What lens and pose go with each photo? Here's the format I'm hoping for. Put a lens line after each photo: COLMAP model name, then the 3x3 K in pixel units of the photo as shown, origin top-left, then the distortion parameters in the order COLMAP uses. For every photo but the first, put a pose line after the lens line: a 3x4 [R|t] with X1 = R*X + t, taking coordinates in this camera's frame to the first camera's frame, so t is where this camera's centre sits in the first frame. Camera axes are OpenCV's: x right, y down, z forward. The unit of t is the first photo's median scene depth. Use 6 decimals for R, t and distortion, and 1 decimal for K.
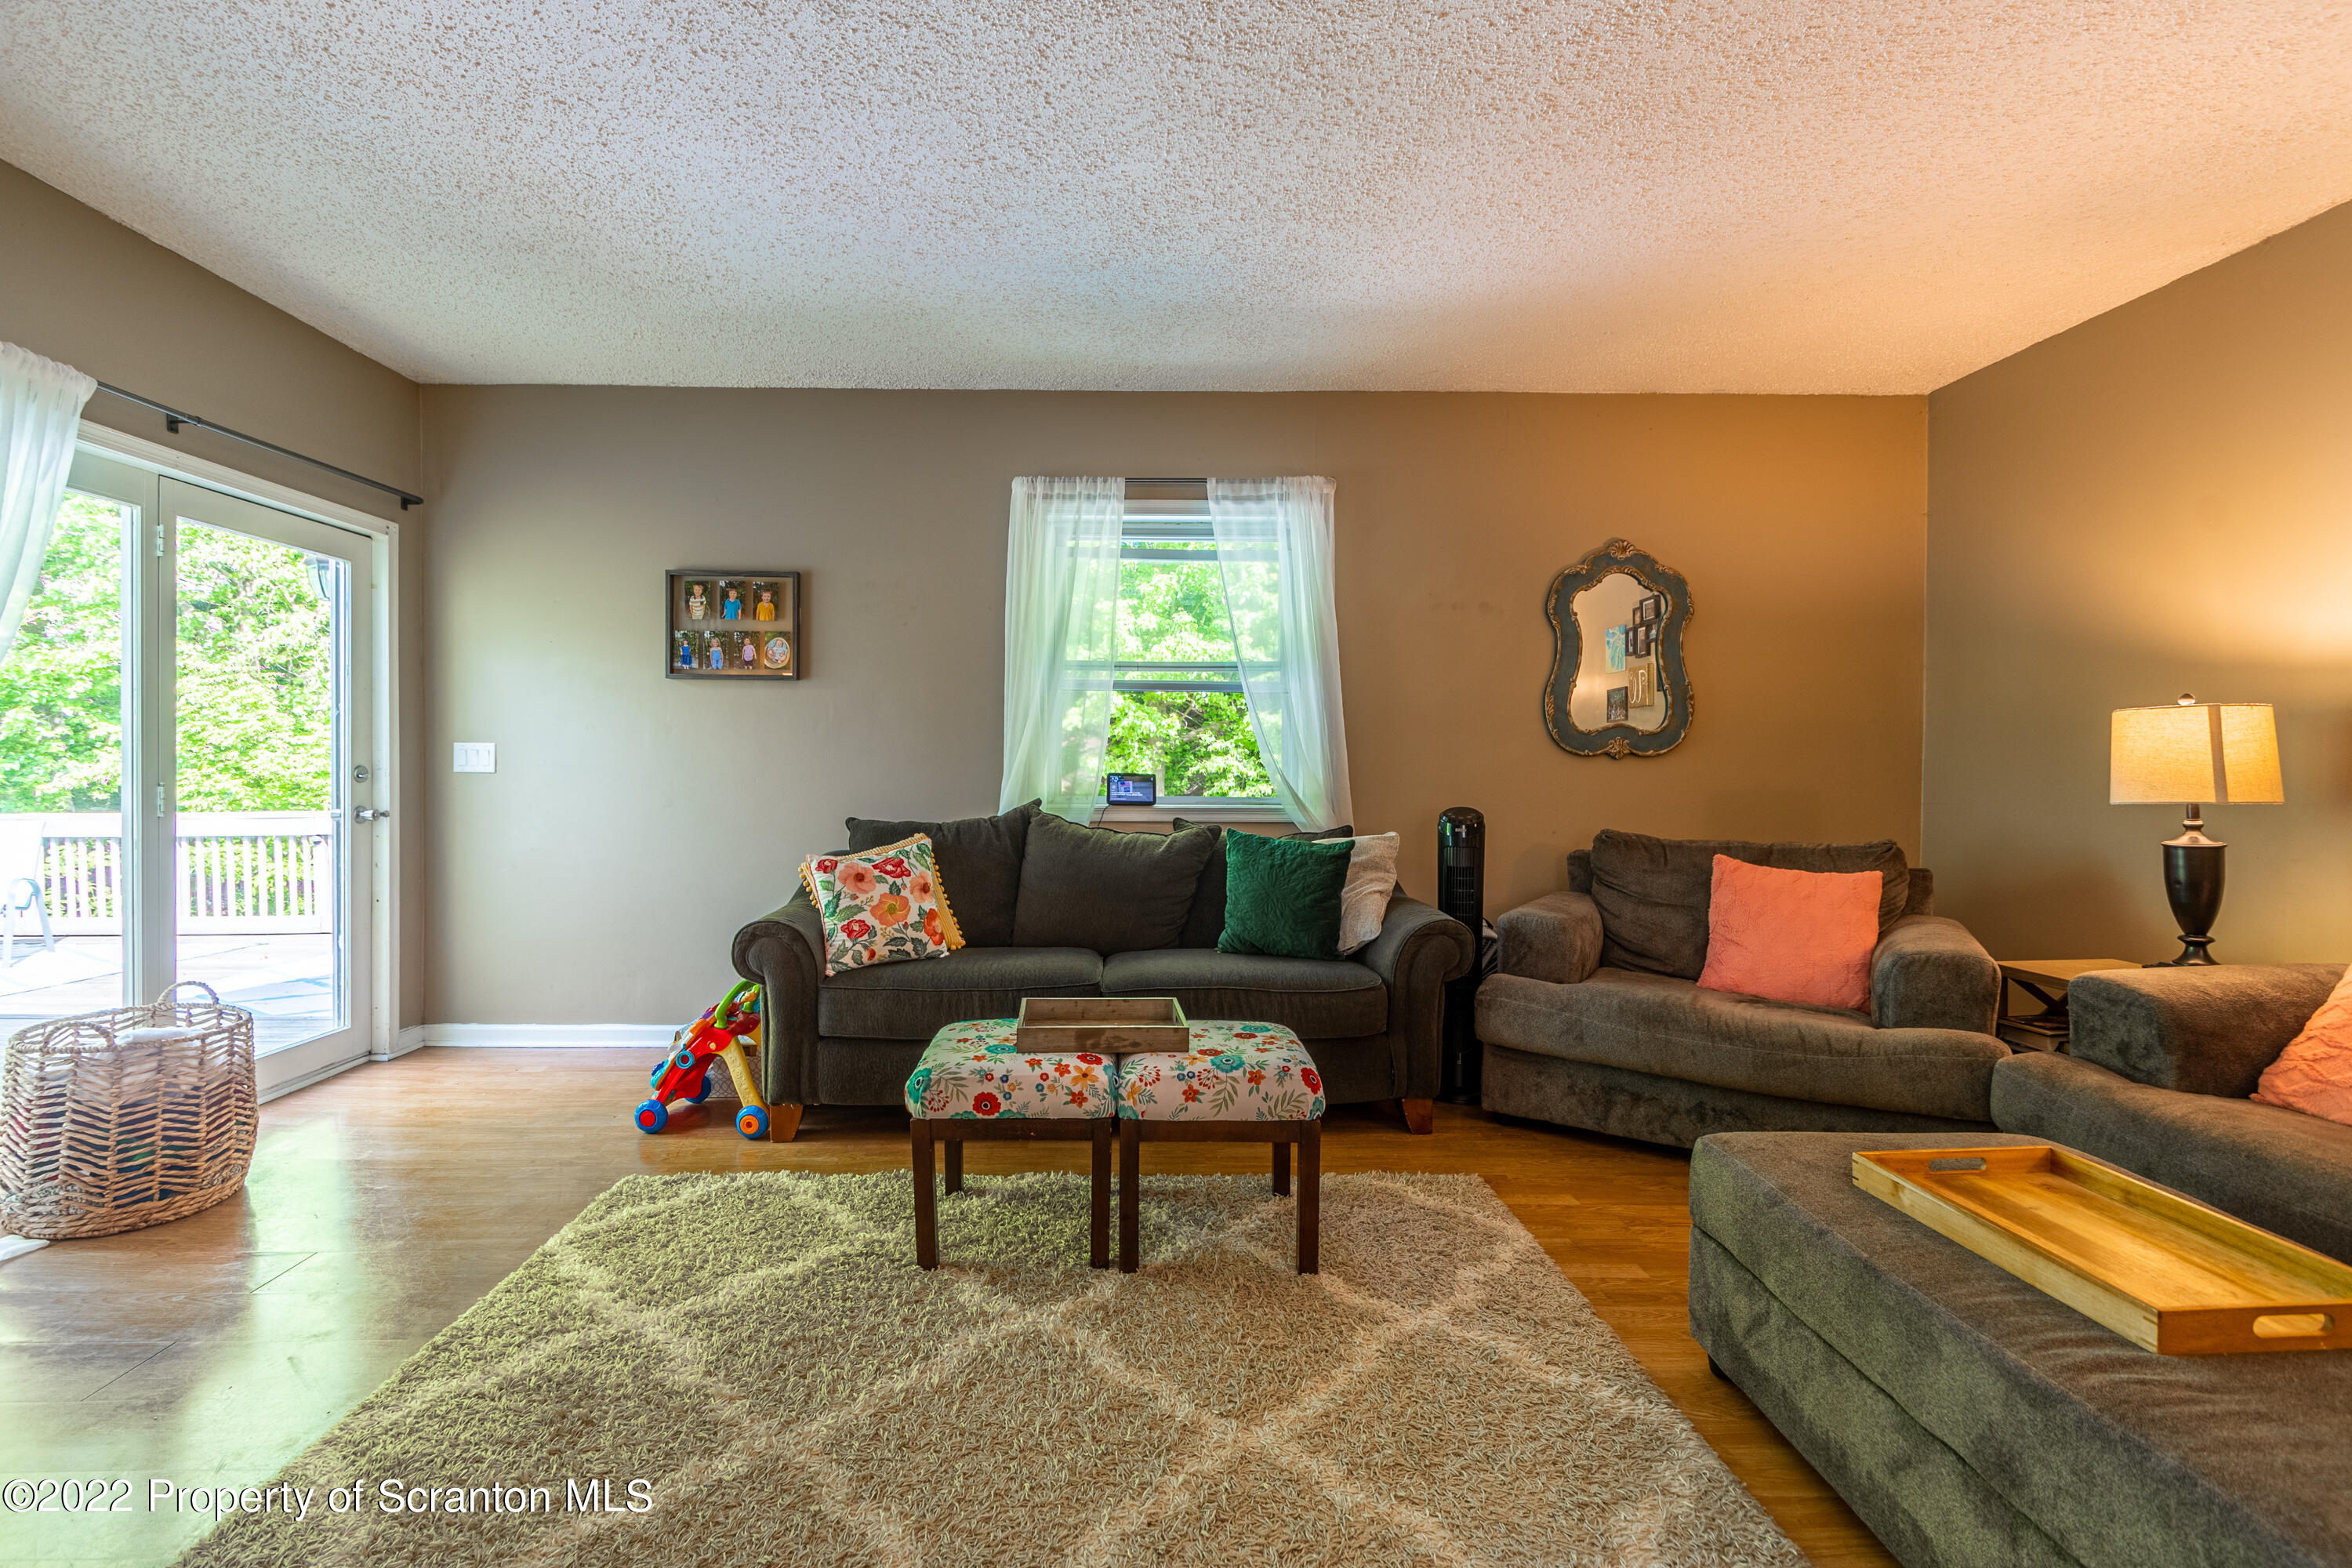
lens RADIAL K [[1043.9, 0, 1157.6], [0, 1043.9, 790.7], [0, 0, 1]] dist [0.001398, -0.000160]
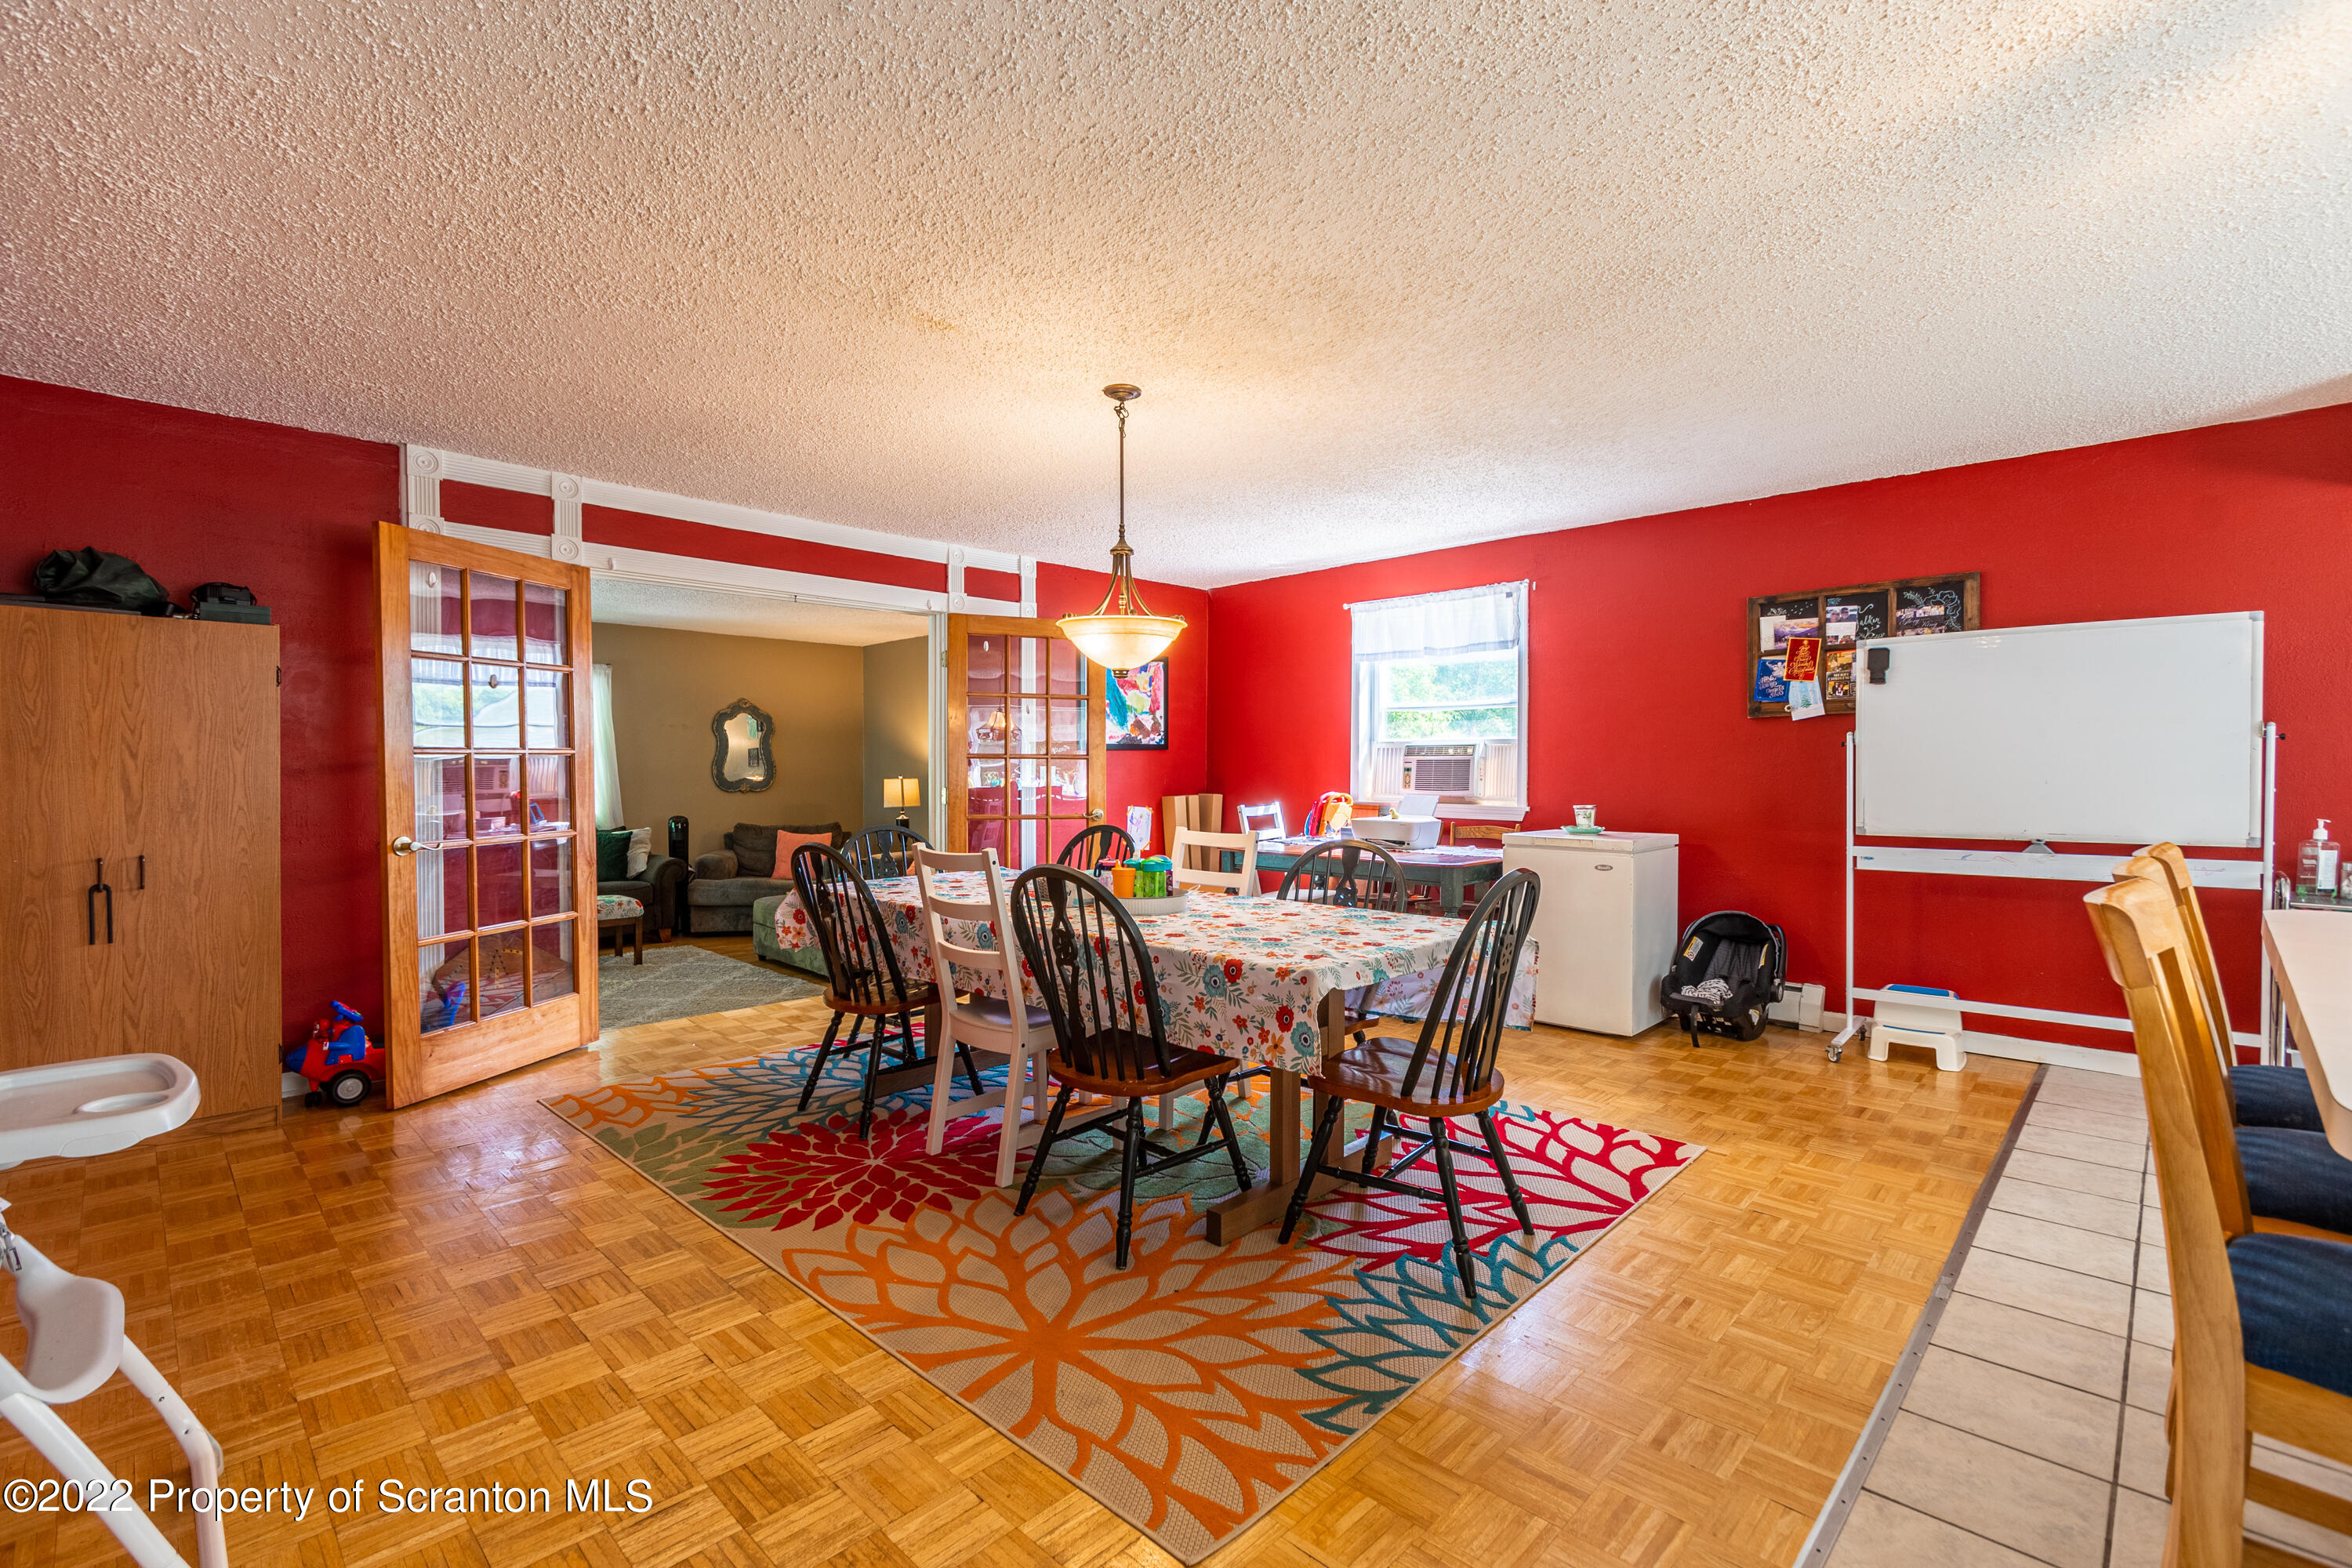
lens RADIAL K [[1039.2, 0, 1165.2], [0, 1039.2, 789.6], [0, 0, 1]] dist [-0.000821, -0.000683]
pose [[0.724888, -0.018233, 0.688625, -0.579043], [0.018408, 0.999805, 0.007094, -0.044181], [-0.688621, 0.007534, 0.725083, -1.612208]]
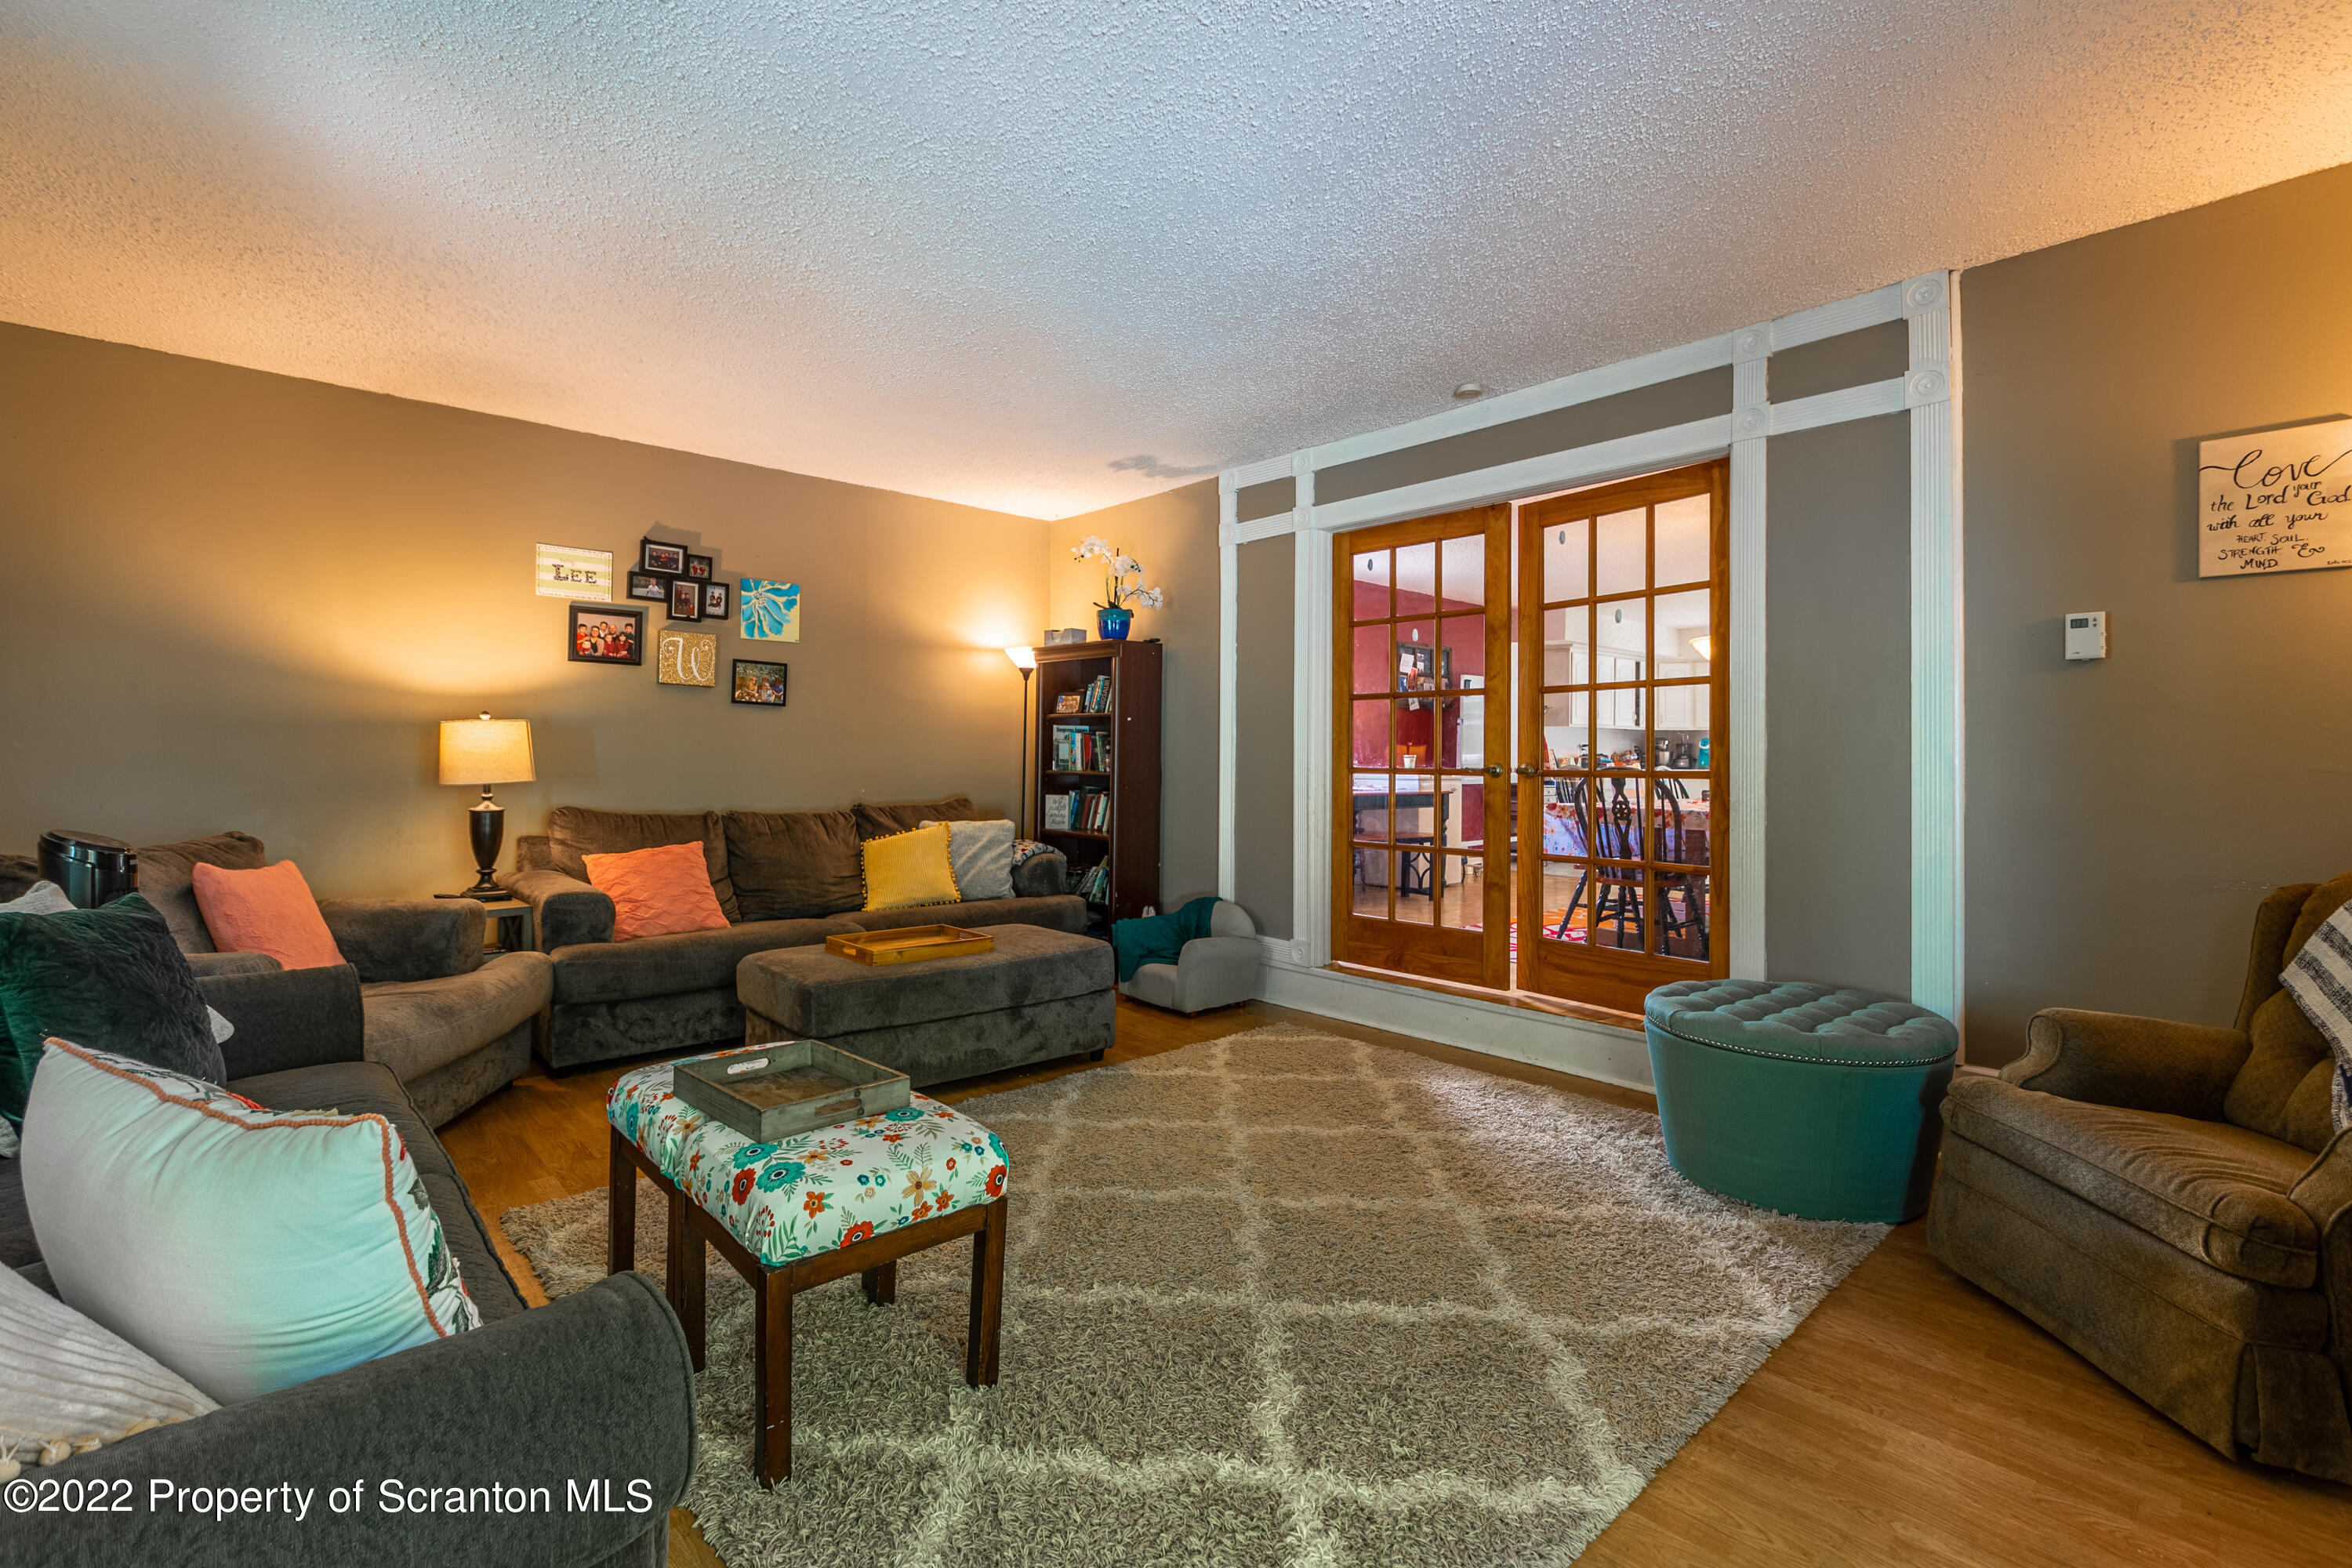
lens RADIAL K [[1043.9, 0, 1157.6], [0, 1043.9, 790.7], [0, 0, 1]] dist [0.001398, -0.000160]
pose [[-0.643056, -0.011083, 0.765739, -0.622646], [0.019425, 0.999338, 0.030777, -0.003801], [-0.765572, 0.034666, -0.642415, 0.929510]]
